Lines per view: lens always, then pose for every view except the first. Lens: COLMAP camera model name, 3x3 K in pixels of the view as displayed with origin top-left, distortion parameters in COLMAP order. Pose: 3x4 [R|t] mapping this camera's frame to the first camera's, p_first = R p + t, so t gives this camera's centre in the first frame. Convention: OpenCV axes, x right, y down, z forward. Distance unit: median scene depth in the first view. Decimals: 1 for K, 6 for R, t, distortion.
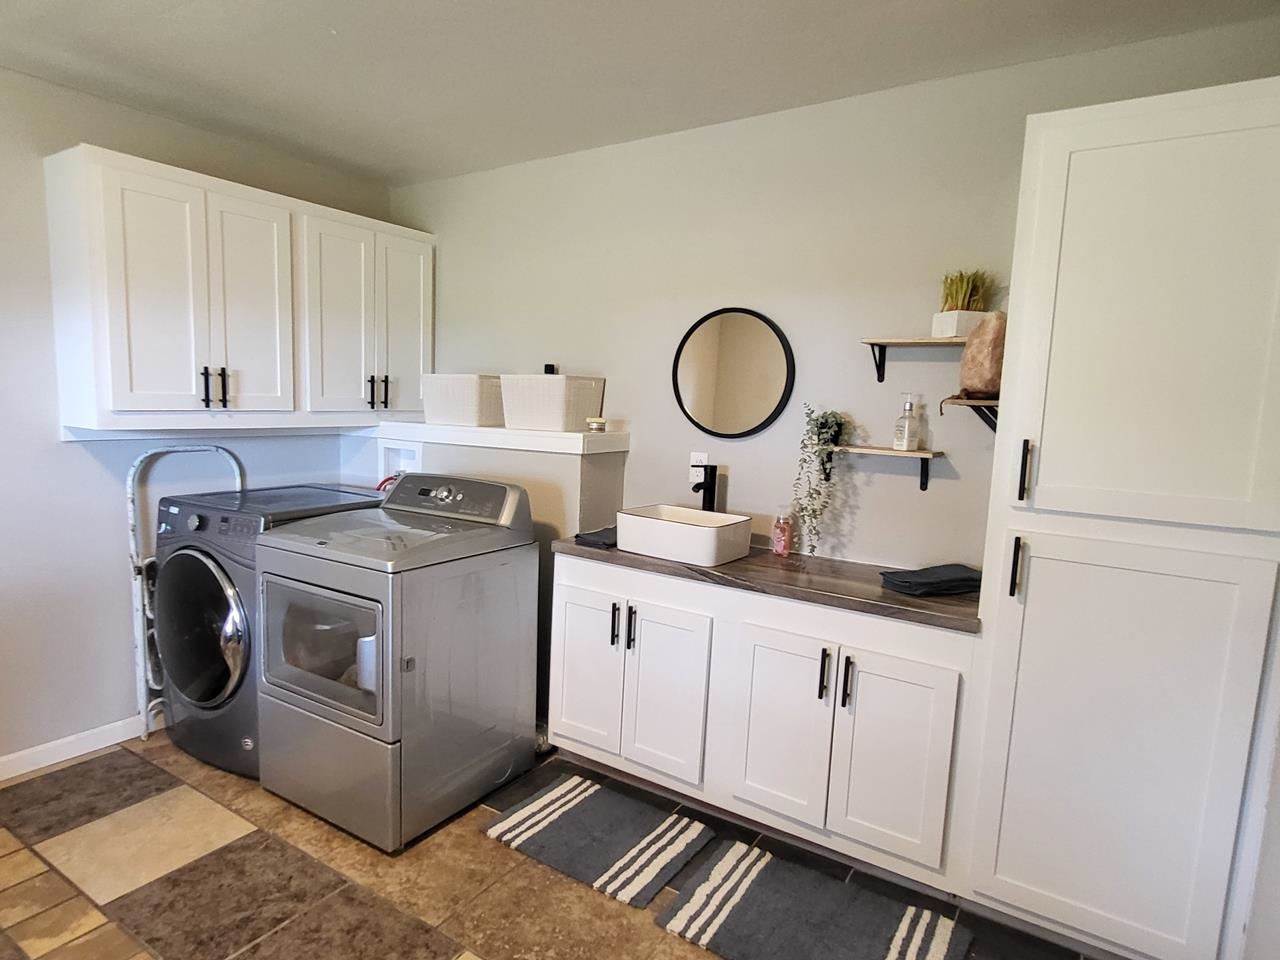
lens RADIAL K [[728.2, 0, 619.9], [0, 728.2, 486.0], [0, 0, 1]] dist [-0.000933, -0.000316]
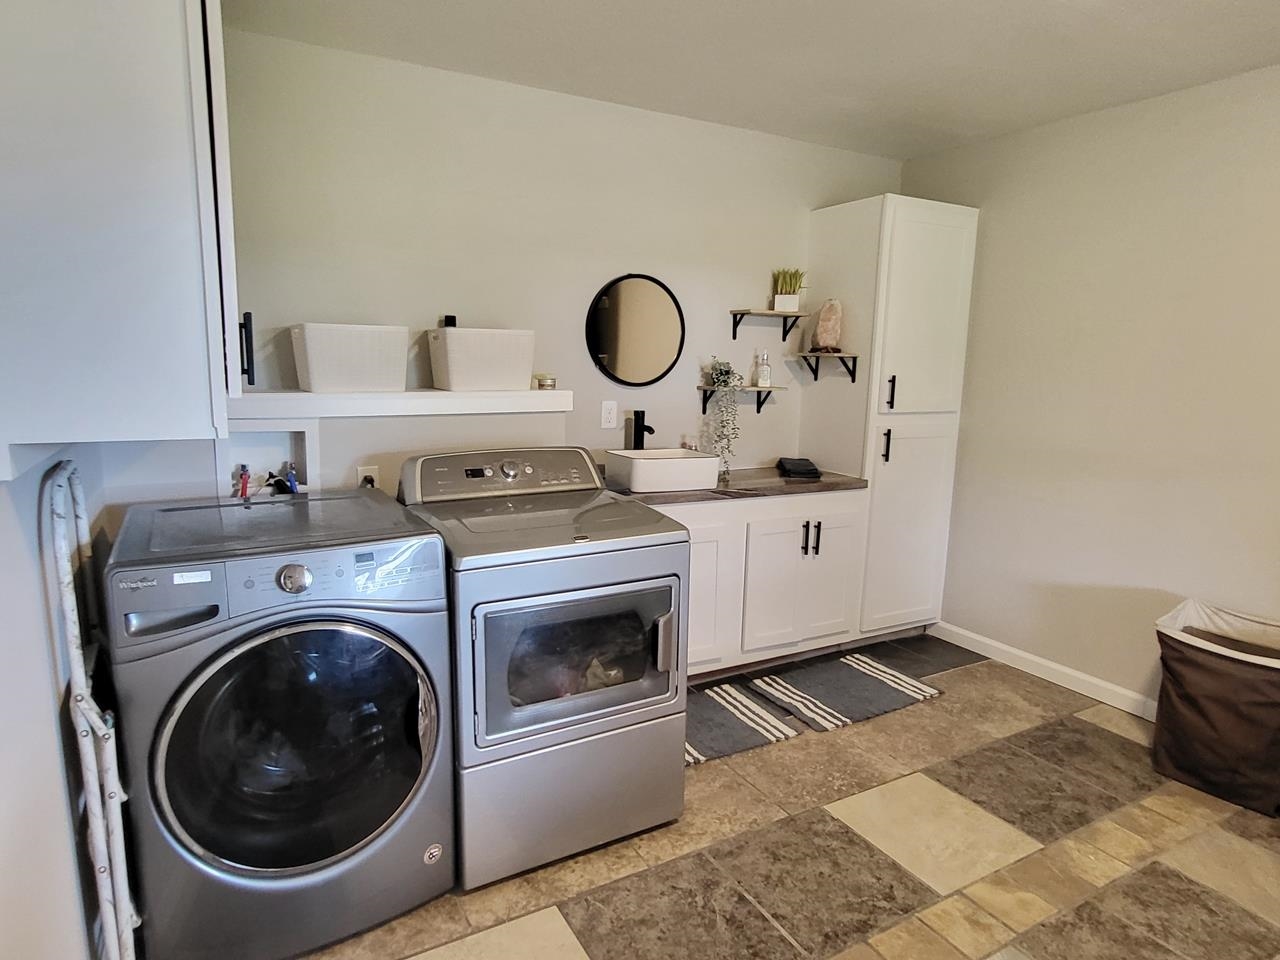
lens RADIAL K [[728.2, 0, 619.9], [0, 728.2, 486.0], [0, 0, 1]] dist [-0.000933, -0.000316]
pose [[0.484456, -0.173270, 0.857485, -1.033813], [0.104945, 0.984621, 0.139668, -0.086751], [-0.868498, 0.022326, 0.495190, 0.512492]]
